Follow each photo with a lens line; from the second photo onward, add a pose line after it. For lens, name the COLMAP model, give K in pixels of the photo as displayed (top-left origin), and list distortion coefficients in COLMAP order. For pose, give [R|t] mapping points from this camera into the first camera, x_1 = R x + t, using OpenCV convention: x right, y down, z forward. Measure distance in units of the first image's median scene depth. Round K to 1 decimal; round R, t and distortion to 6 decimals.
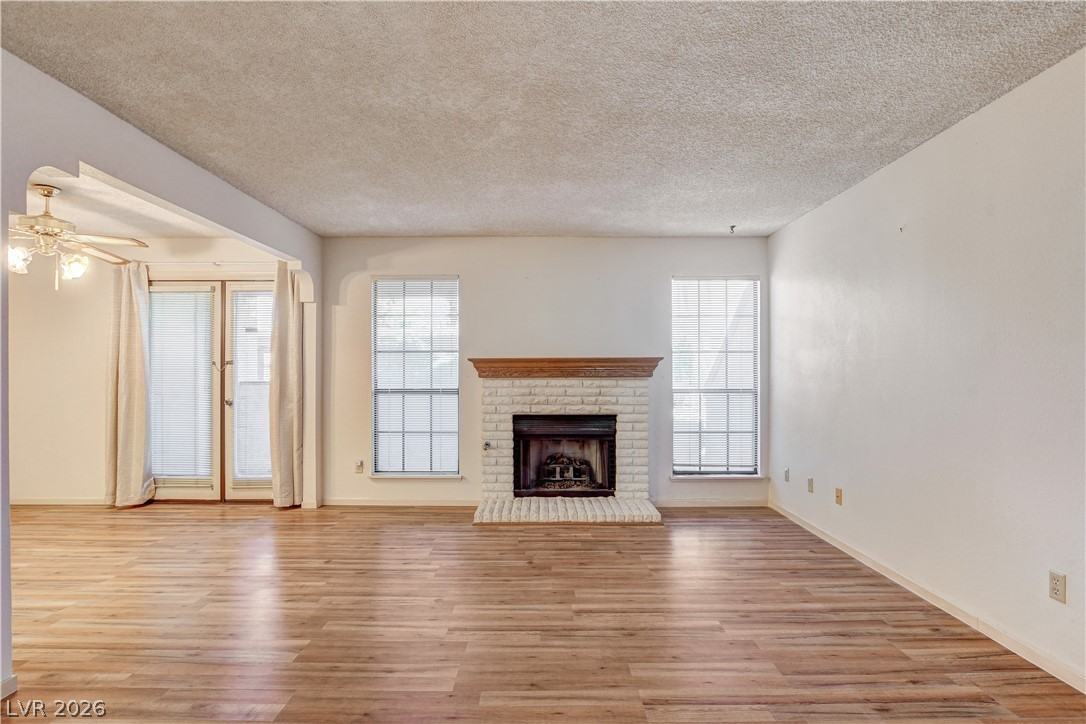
lens RADIAL K [[549.8, 0, 543.9], [0, 549.8, 369.5], [0, 0, 1]] dist [-0.017596, 0.001649]
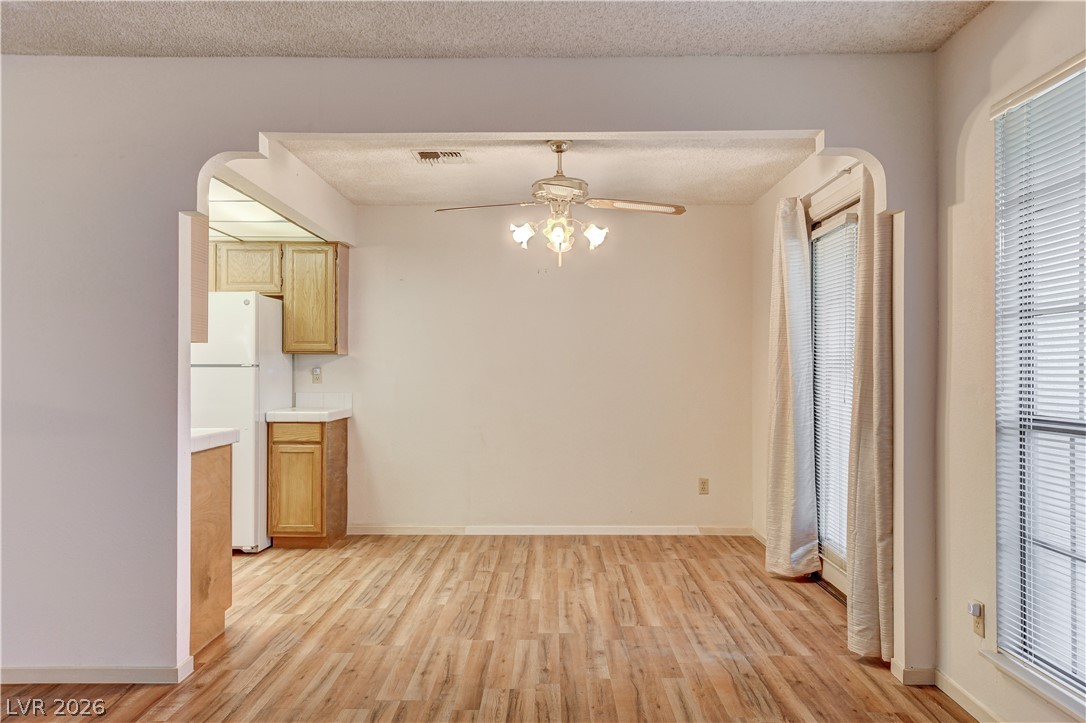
lens RADIAL K [[864.4, 0, 543.0], [0, 864.4, 361.5], [0, 0, 1]] dist [-0.004184, -0.000877]
pose [[-0.010391, -0.008940, -0.999906, 0.271369], [0.003680, 0.999953, -0.008978, 0.003342], [0.999939, -0.003773, -0.010358, 0.716015]]
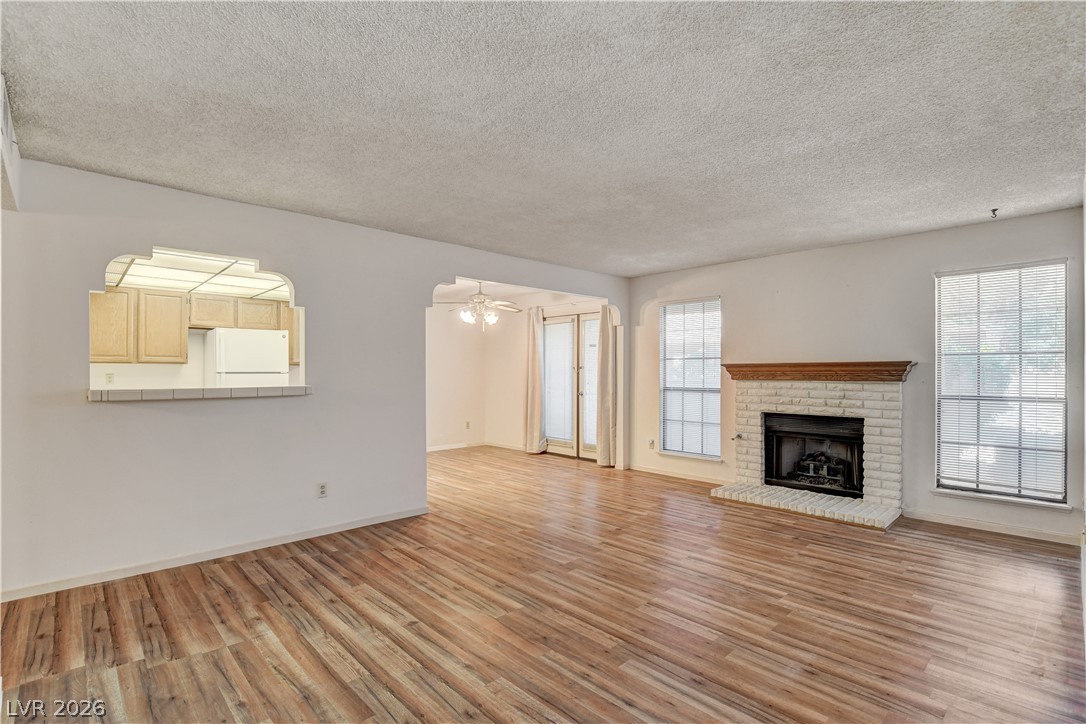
lens RADIAL K [[510.8, 0, 546.9], [0, 510.8, 369.2], [0, 0, 1]] dist [-0.019584, 0.000356]
pose [[0.692383, -0.001348, -0.721529, 0.401873], [0.002924, 0.999995, 0.000938, -0.010223], [0.721524, -0.002759, 0.692383, -0.061483]]
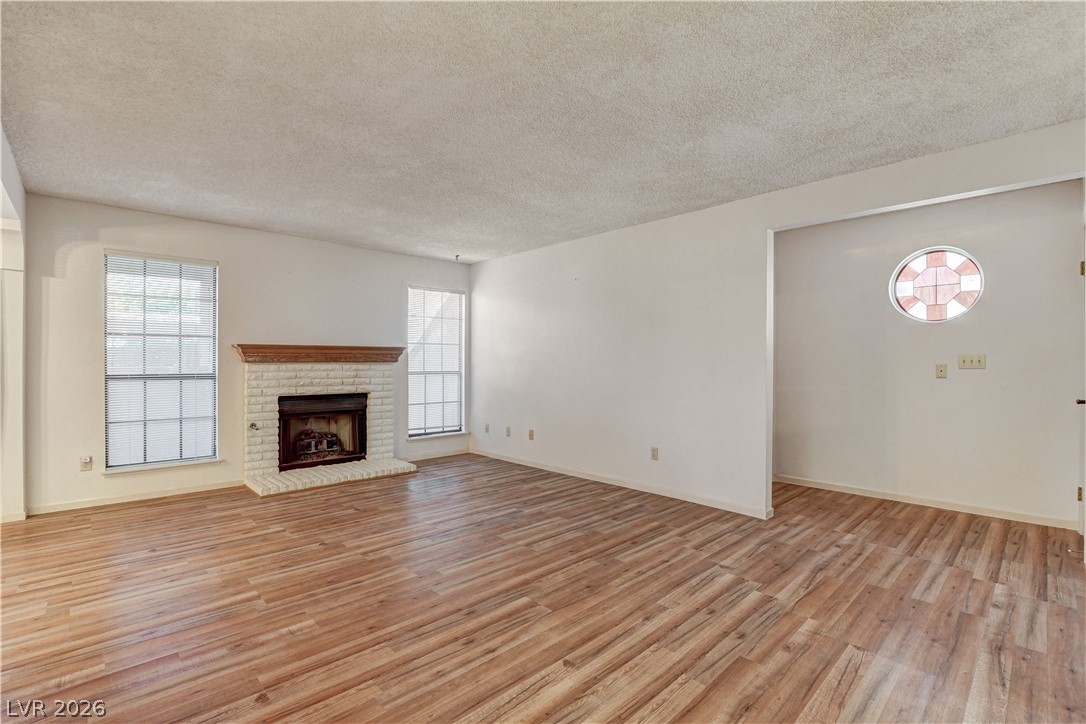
lens RADIAL K [[492.6, 0, 543.0], [0, 492.6, 362.0], [0, 0, 1]] dist [-0.020516, 0.000224]
pose [[0.722852, 0.002591, 0.690998, -0.349732], [-0.005772, 0.999981, 0.002289, 0.008405], [-0.690979, -0.005643, 0.722853, -0.067941]]
